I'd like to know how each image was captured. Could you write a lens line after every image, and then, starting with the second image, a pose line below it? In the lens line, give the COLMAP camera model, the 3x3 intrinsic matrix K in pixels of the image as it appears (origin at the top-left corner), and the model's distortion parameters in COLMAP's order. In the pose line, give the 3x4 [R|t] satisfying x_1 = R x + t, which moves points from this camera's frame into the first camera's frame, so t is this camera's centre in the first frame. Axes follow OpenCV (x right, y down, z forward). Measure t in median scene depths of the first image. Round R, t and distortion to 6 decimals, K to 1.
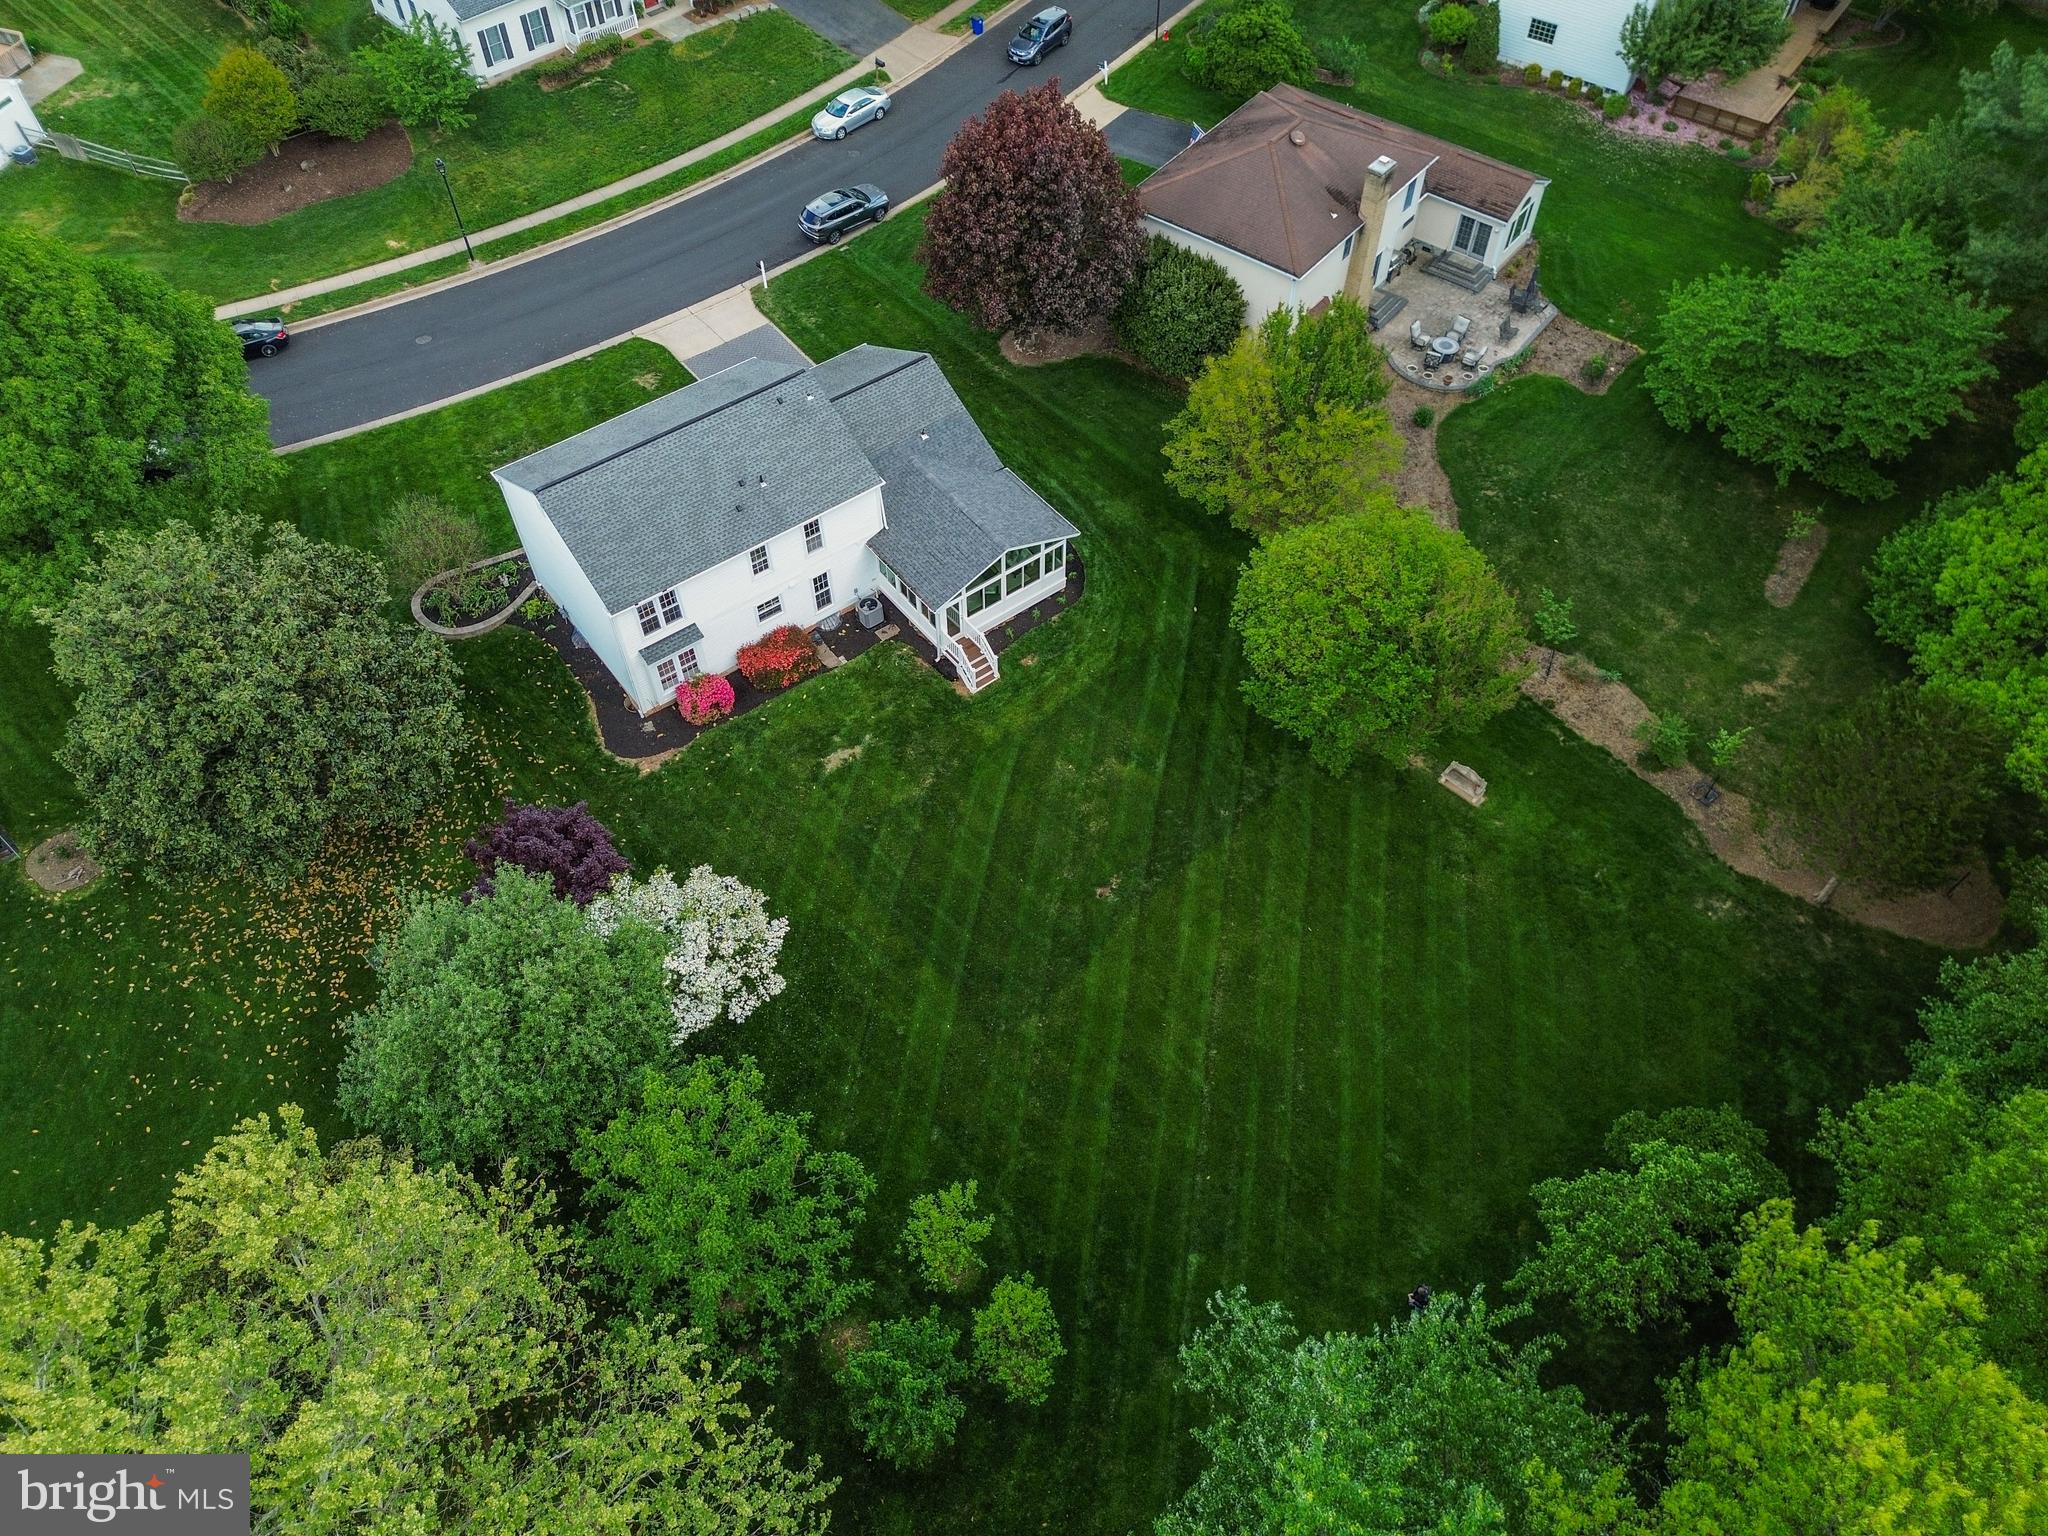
lens RADIAL K [[1426.7, 0, 1018.9], [0, 1426.7, 782.7], [0, 0, 1]] dist [0.074287, -0.068786]
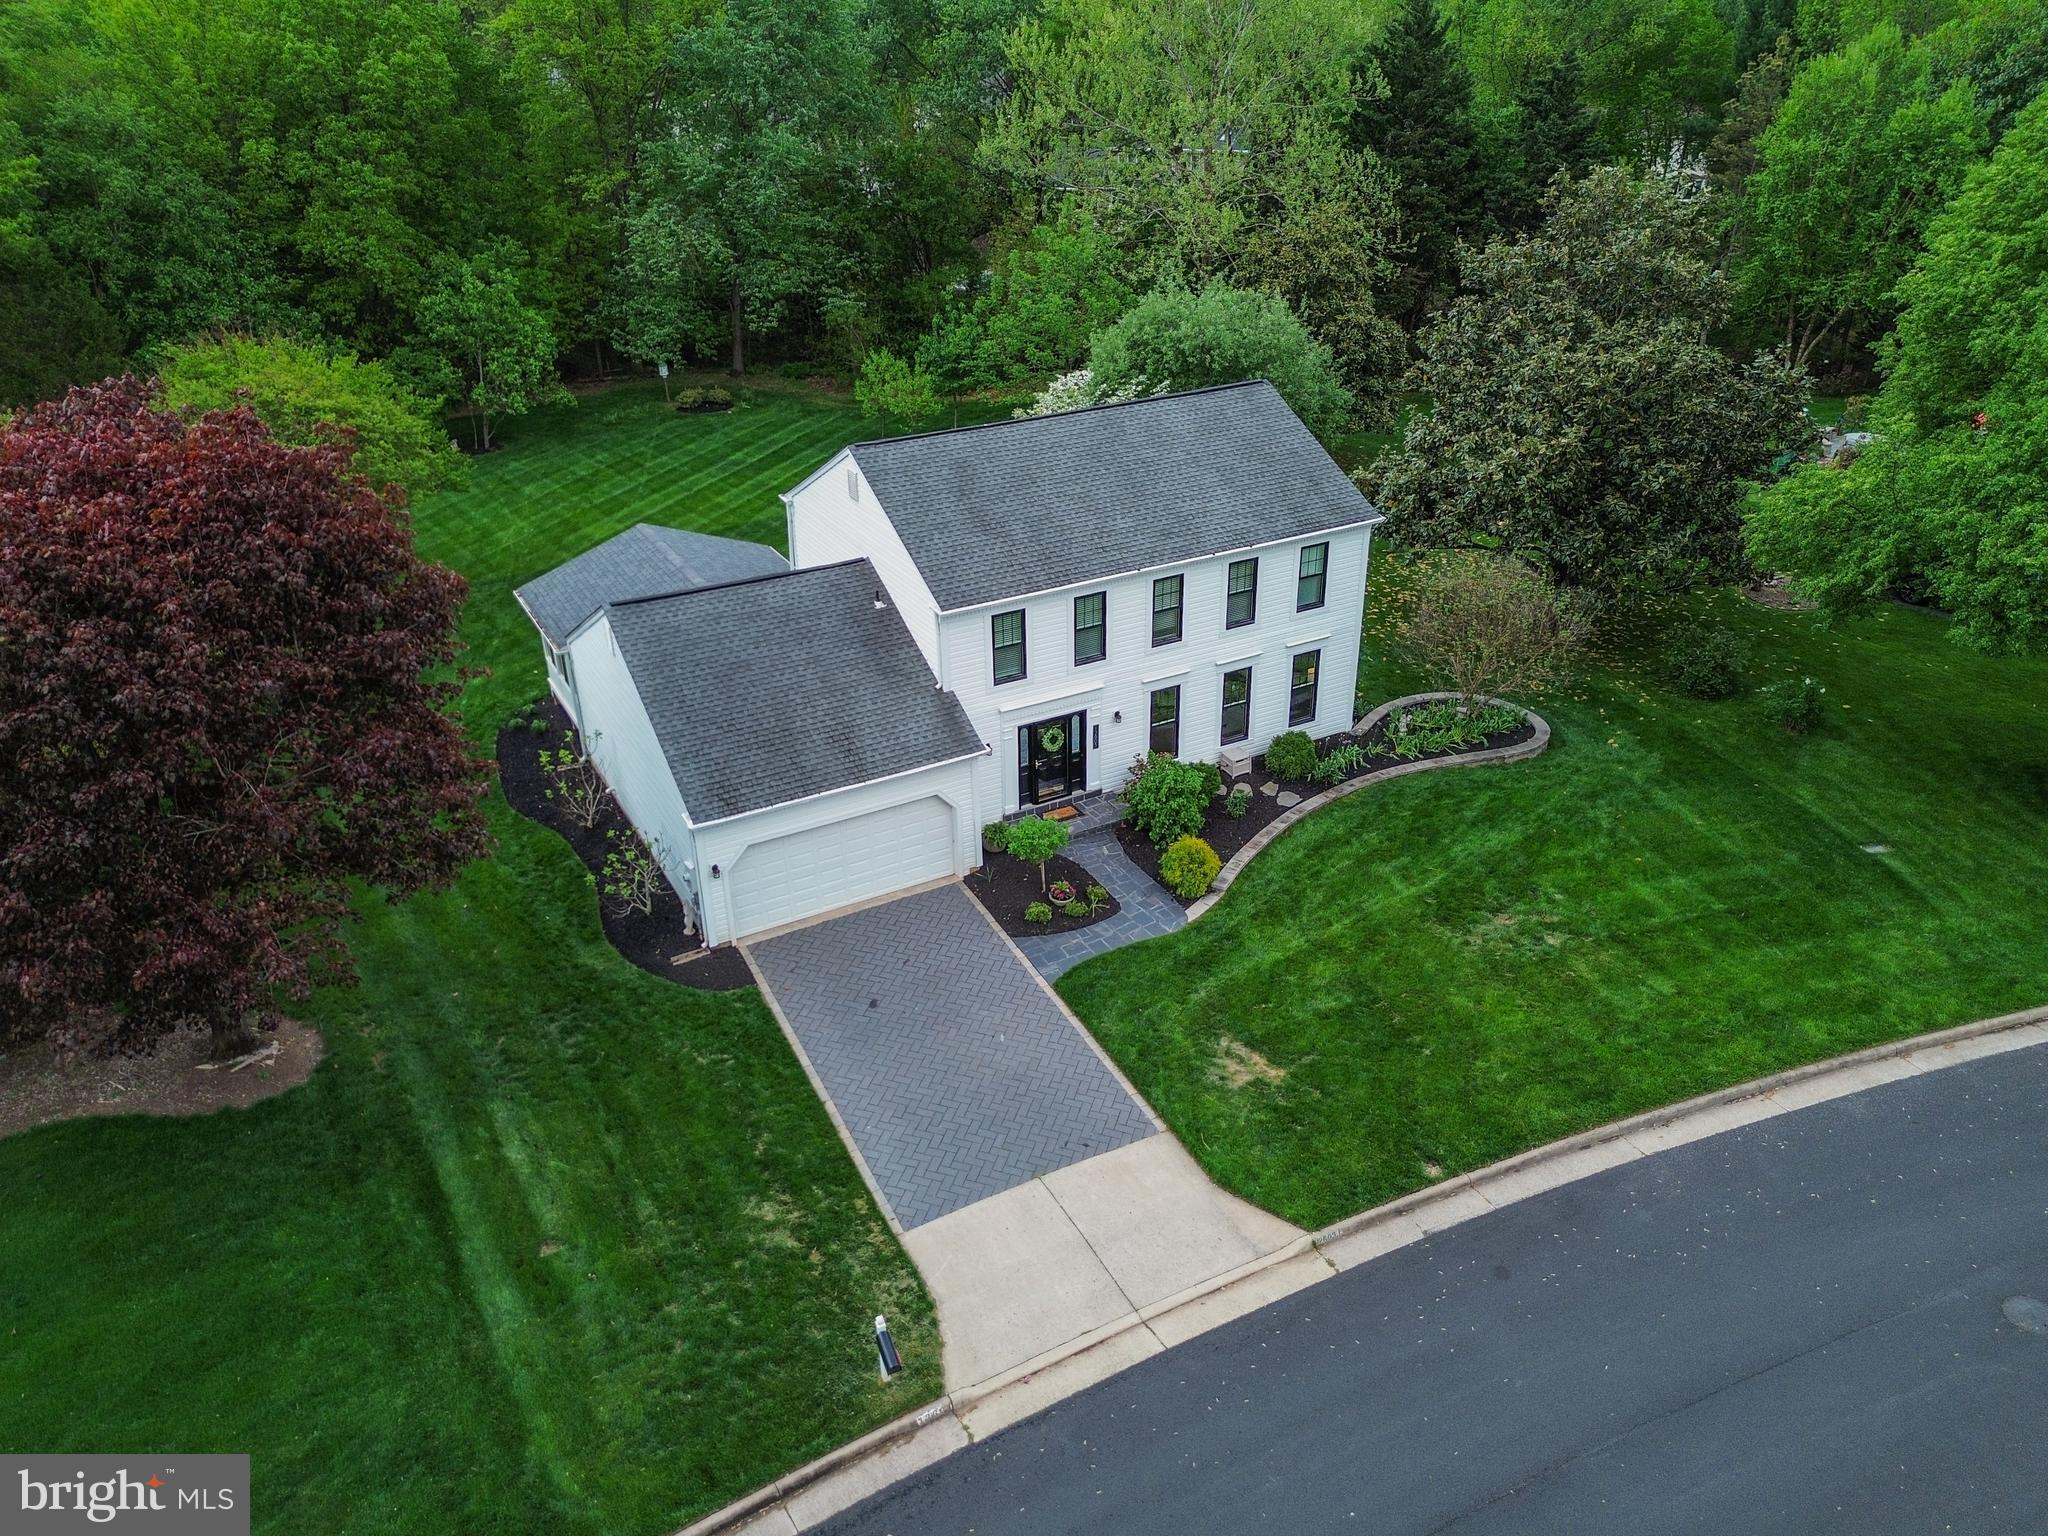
lens RADIAL K [[1482.7, 0, 1020.0], [0, 1482.7, 773.8], [0, 0, 1]] dist [0.069888, -0.057128]
pose [[-0.987209, -0.052442, 0.150557, -0.309027], [0.140087, 0.165517, 0.976207, -0.831980], [-0.076114, 0.984812, -0.156054, 1.201548]]
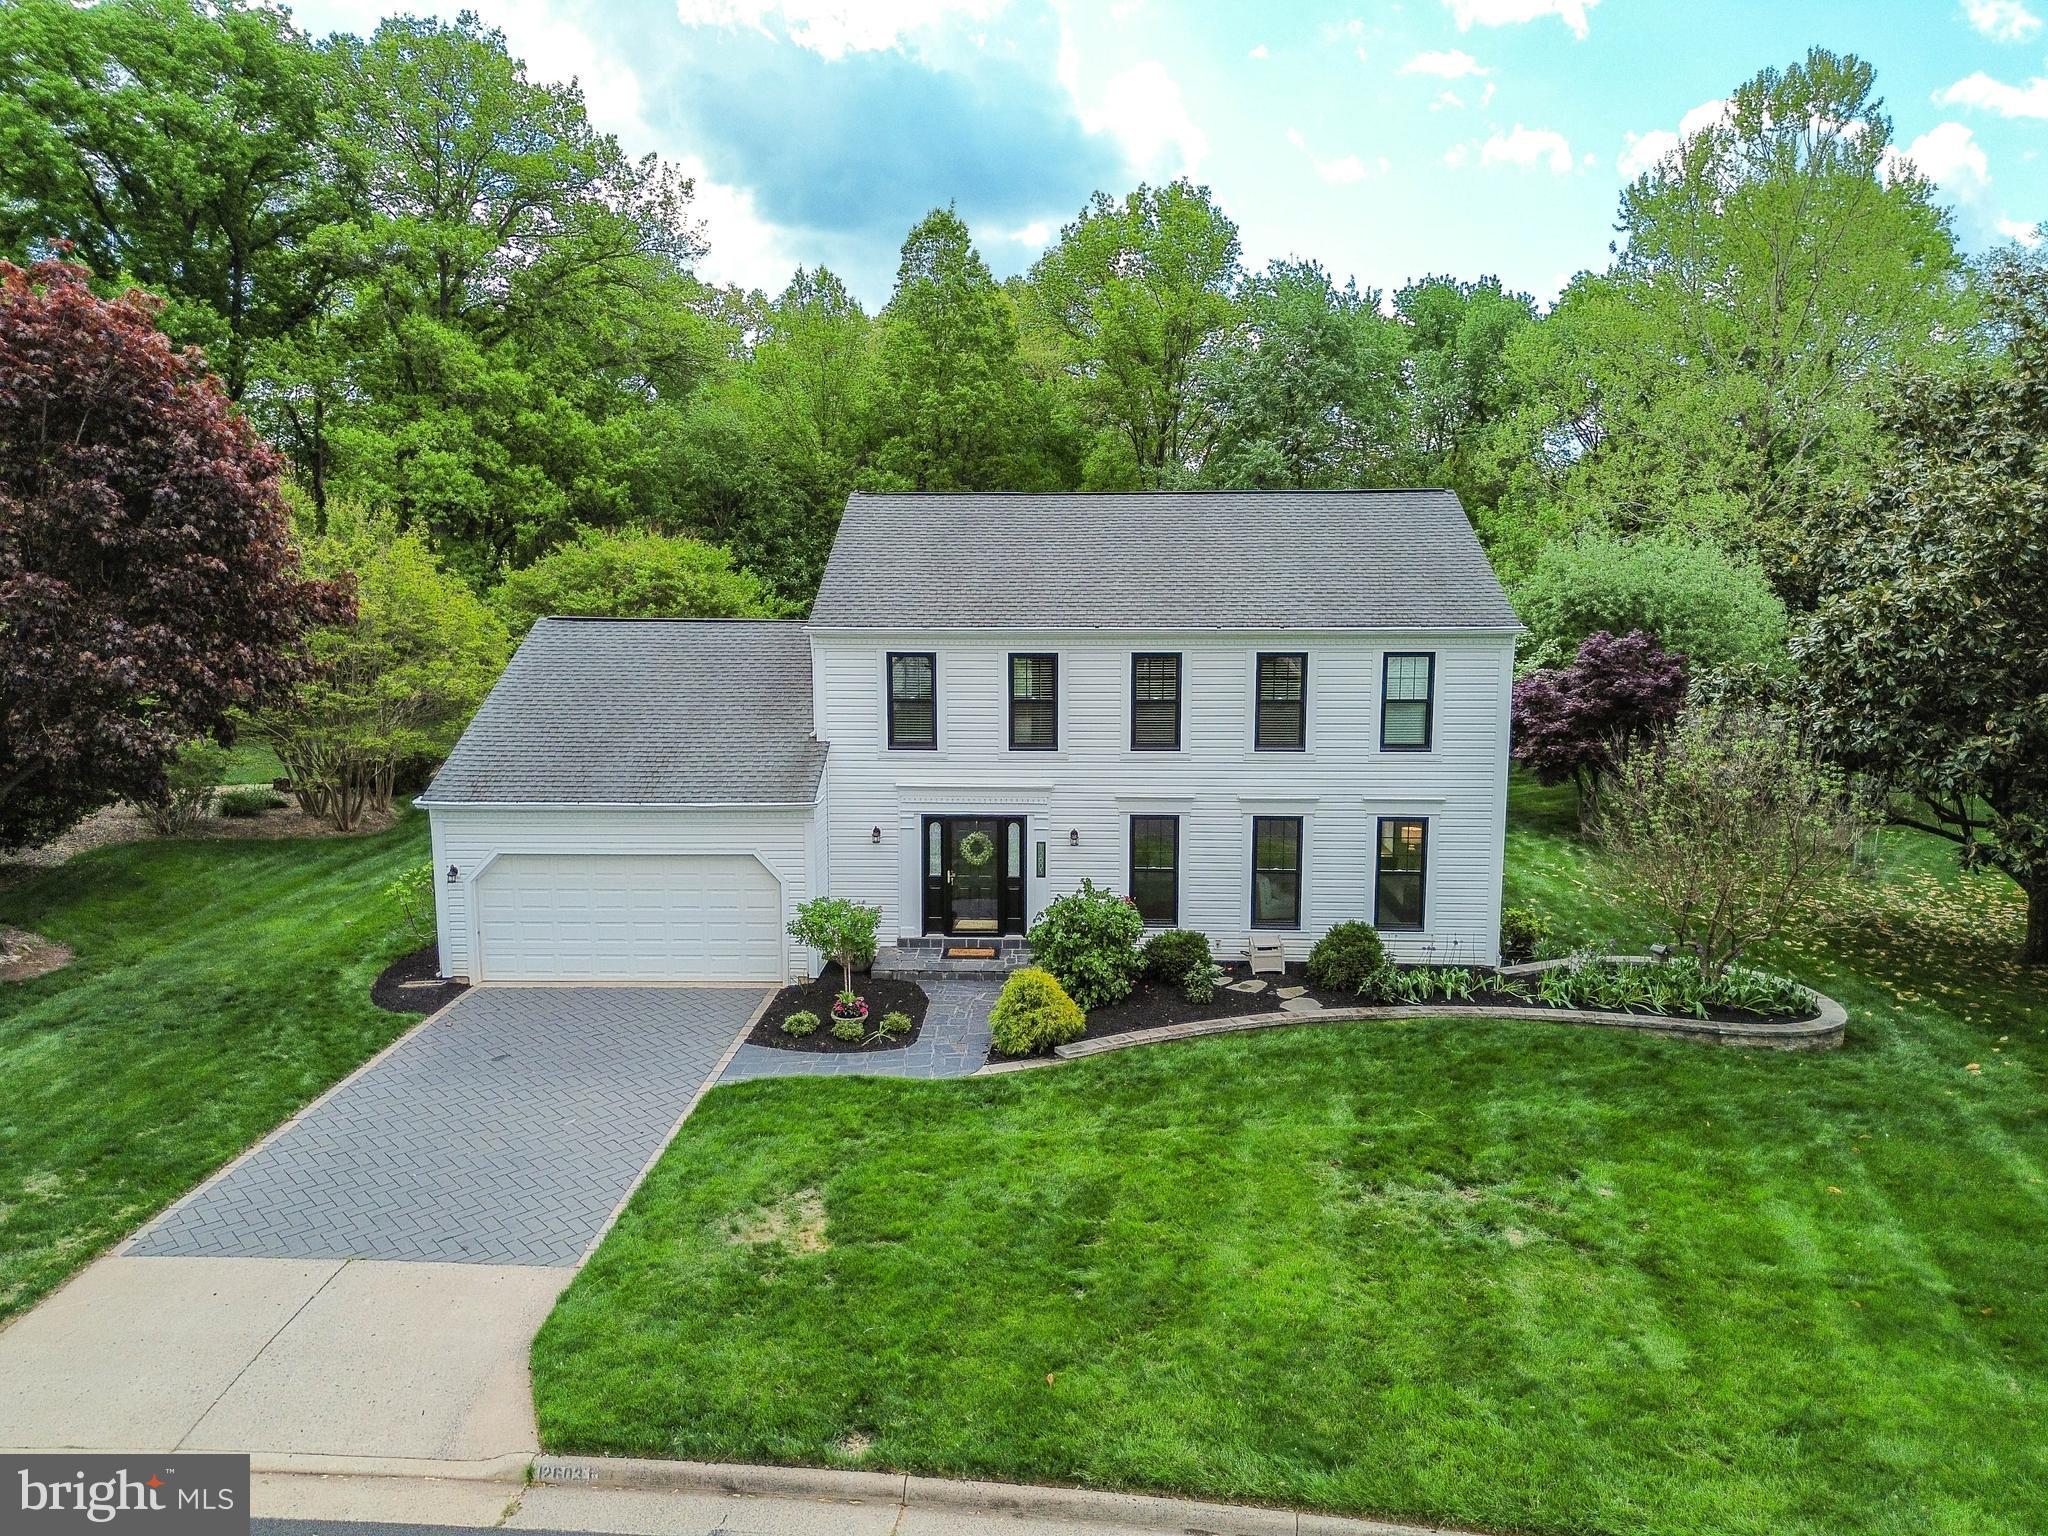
lens RADIAL K [[1442.5, 0, 1019.3], [0, 1442.5, 771.7], [0, 0, 1]] dist [0.075530, -0.065473]
pose [[-0.767046, -0.091642, 0.635014, -0.517694], [0.515146, 0.502009, 0.694702, -0.555076], [-0.382446, 0.859993, -0.337855, 1.216216]]
